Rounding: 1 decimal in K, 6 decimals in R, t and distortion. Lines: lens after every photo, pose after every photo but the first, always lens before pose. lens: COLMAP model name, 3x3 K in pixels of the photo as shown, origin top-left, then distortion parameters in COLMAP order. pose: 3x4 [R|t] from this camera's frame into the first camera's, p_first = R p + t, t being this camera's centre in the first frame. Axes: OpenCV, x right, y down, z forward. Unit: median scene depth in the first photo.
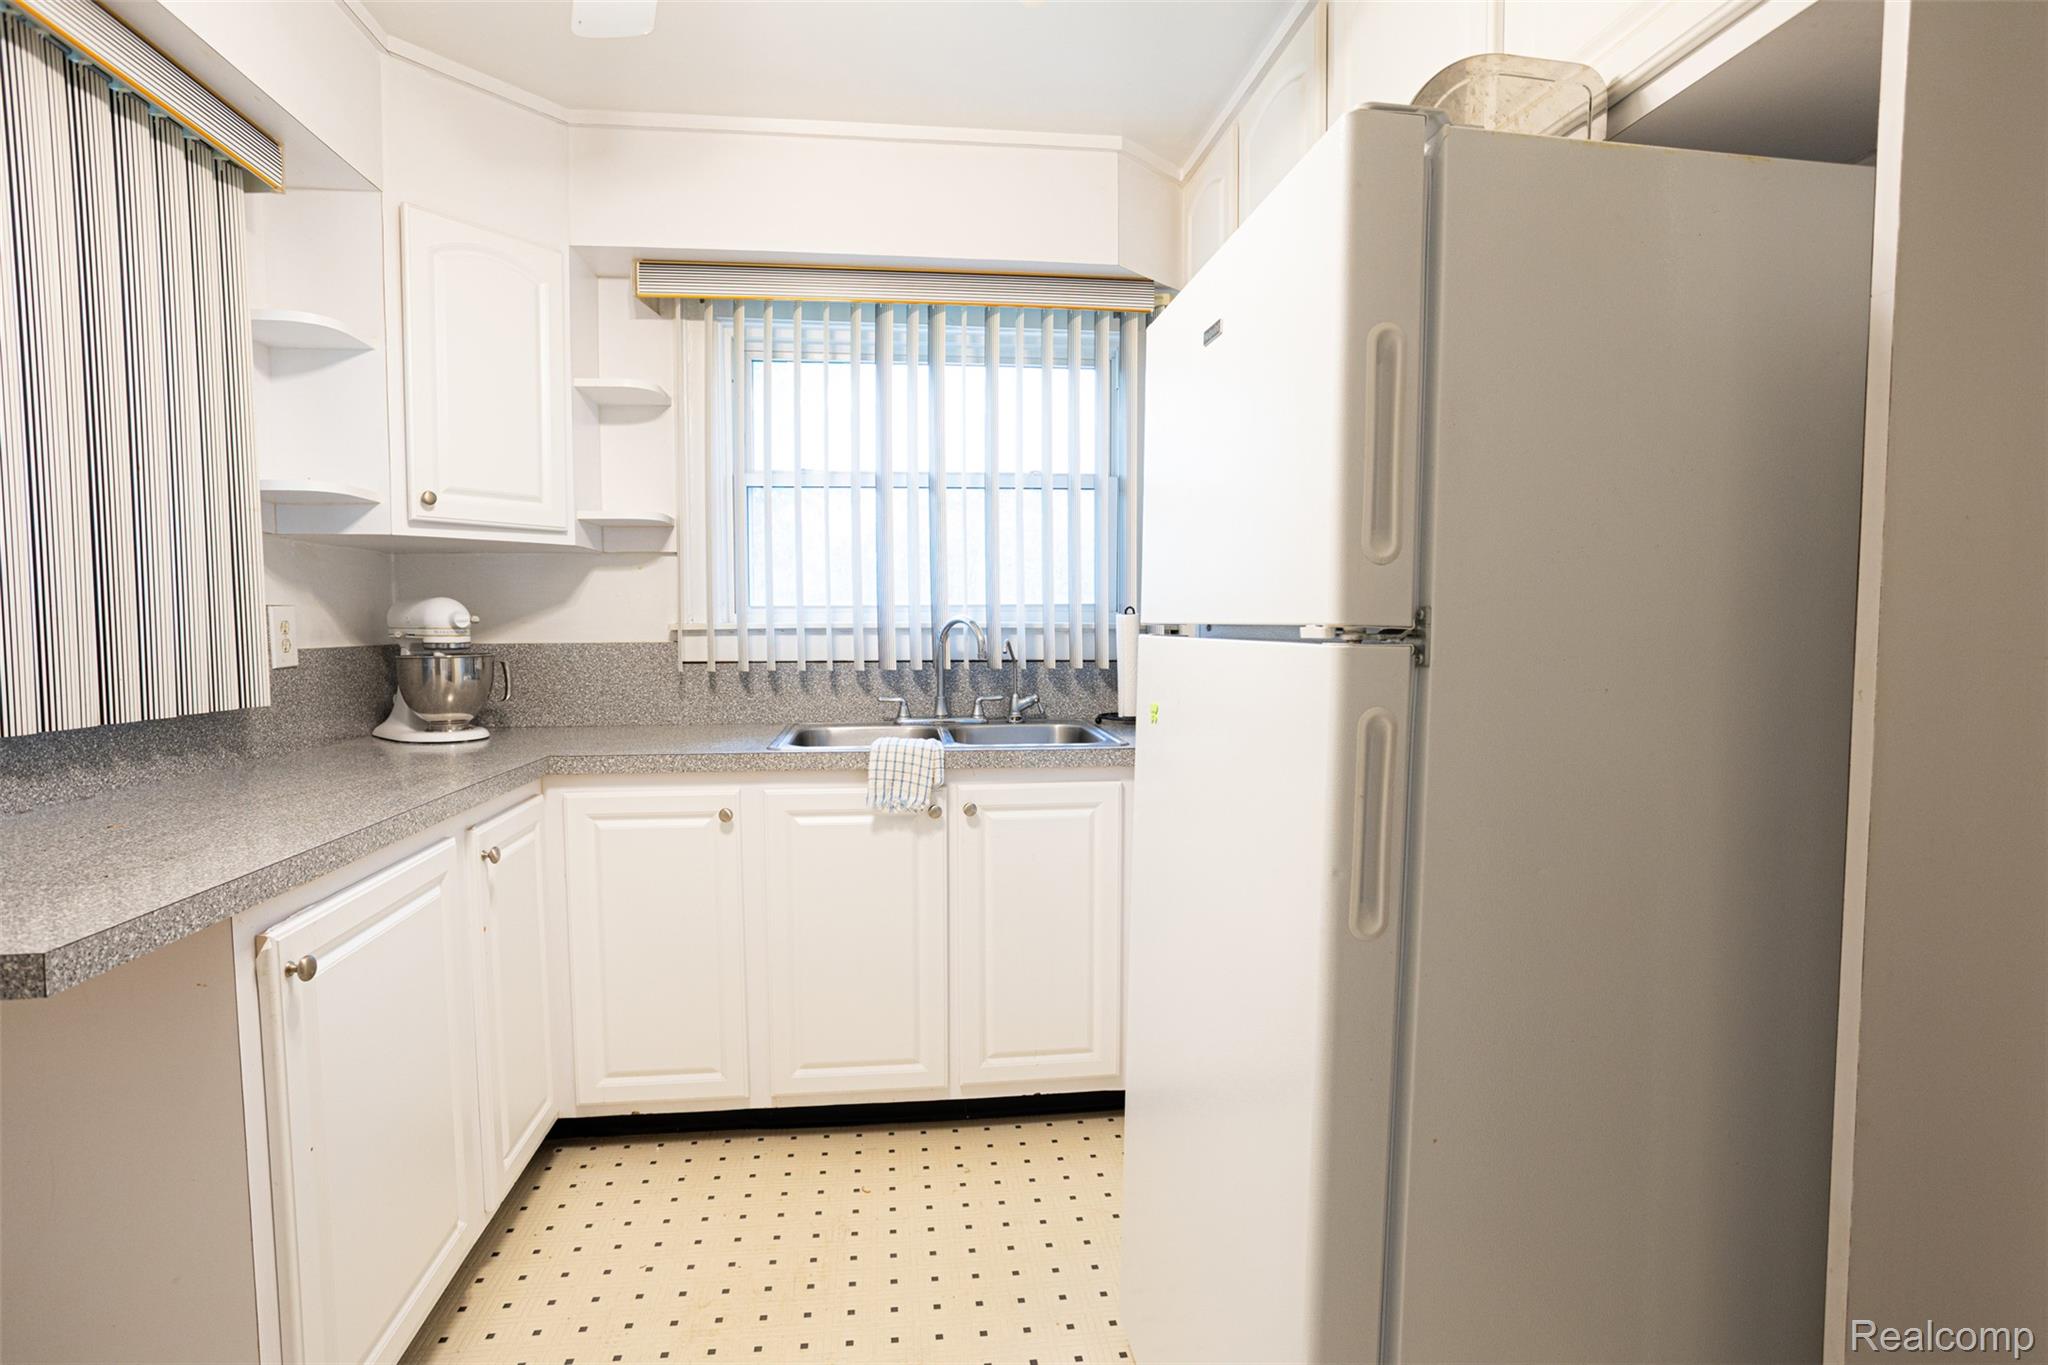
lens RADIAL K [[1008.1, 0, 1015.3], [0, 1008.1, 674.9], [0, 0, 1]] dist [-0.063526, 0.034115]
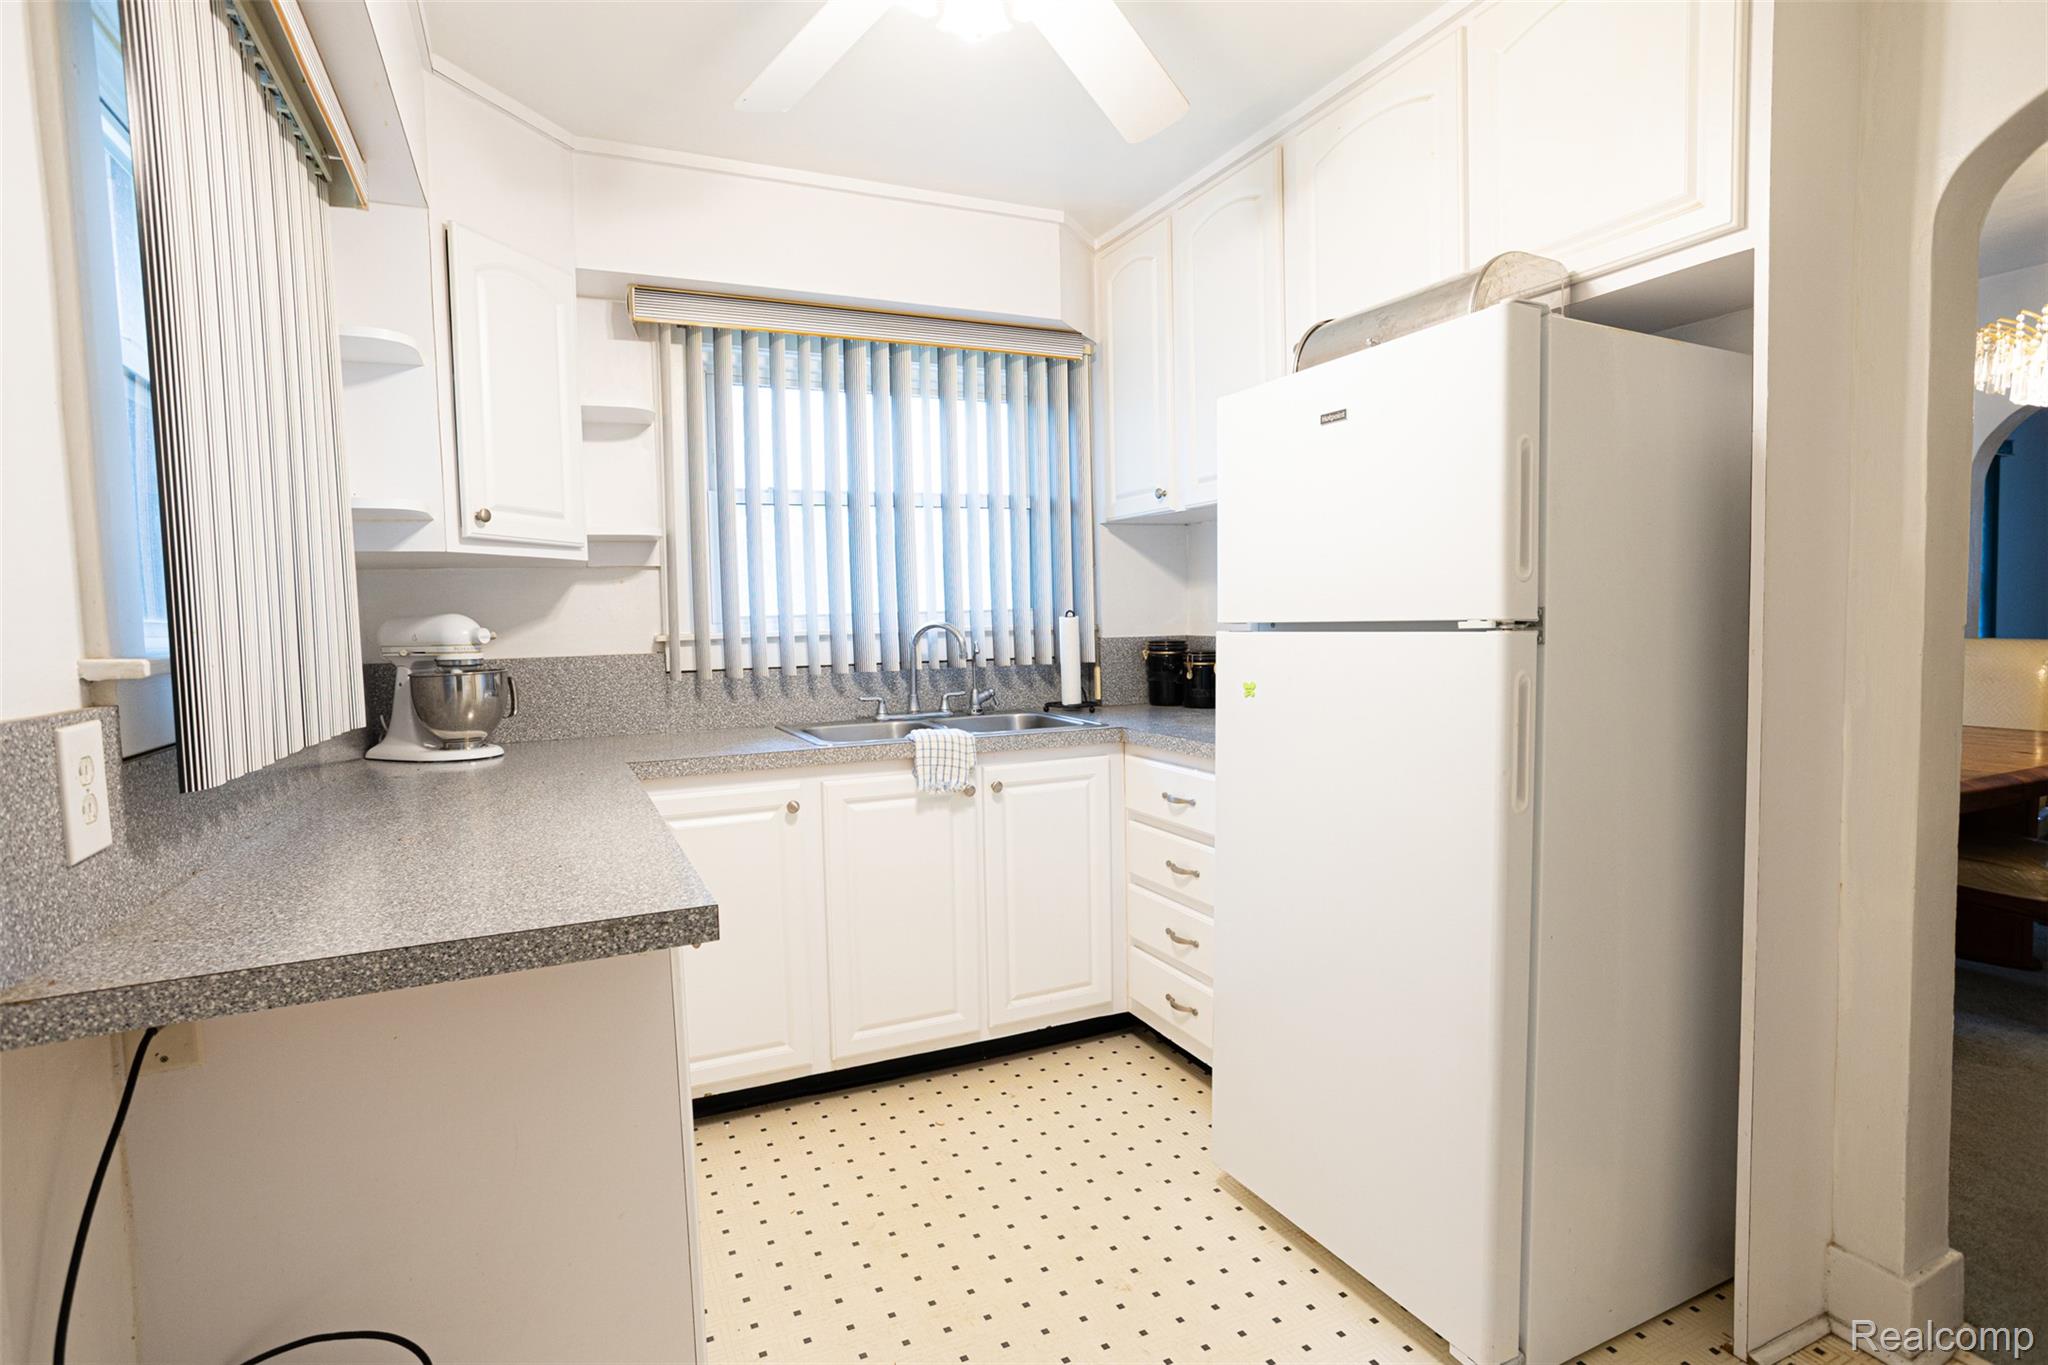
lens RADIAL K [[1008.1, 0, 1015.3], [0, 1008.1, 674.9], [0, 0, 1]] dist [-0.063526, 0.034115]
pose [[0.952426, -0.037762, 0.302420, -0.361470], [0.038813, 0.999243, 0.002535, 0.001872], [-0.302287, 0.009323, 0.953171, -0.116189]]
